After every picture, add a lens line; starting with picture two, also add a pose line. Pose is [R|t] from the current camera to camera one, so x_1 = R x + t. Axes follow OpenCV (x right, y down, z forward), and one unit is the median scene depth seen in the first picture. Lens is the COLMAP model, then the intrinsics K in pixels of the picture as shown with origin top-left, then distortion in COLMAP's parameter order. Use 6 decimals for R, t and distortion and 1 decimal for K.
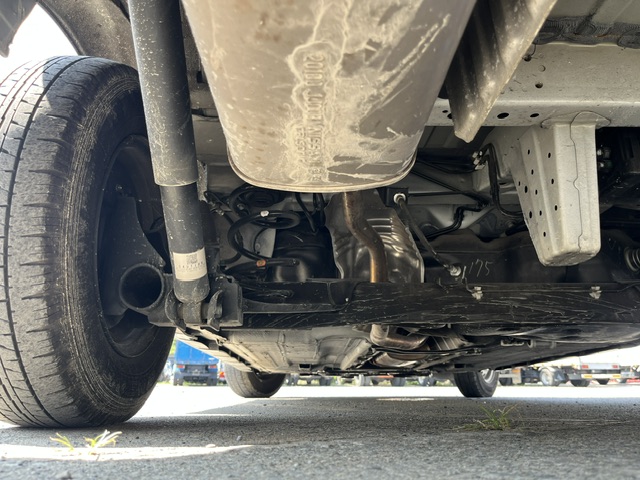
lens RADIAL K [[491.3, 0, 316.8], [0, 491.3, 241.3], [0, 0, 1]] dist [0.006800, -0.007648]
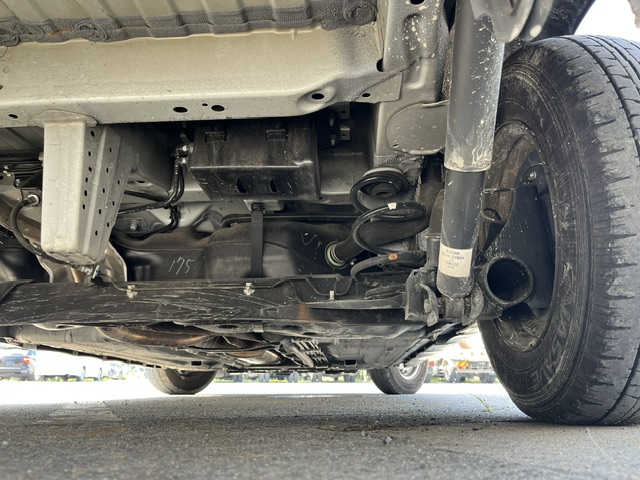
lens RADIAL K [[491.3, 0, 316.8], [0, 491.3, 241.3], [0, 0, 1]] dist [0.006800, -0.007648]
pose [[0.995848, -0.026523, -0.087080, 0.685185], [0.027102, 0.999618, 0.005464, 0.006527], [0.086902, -0.007801, 0.996186, 0.030777]]
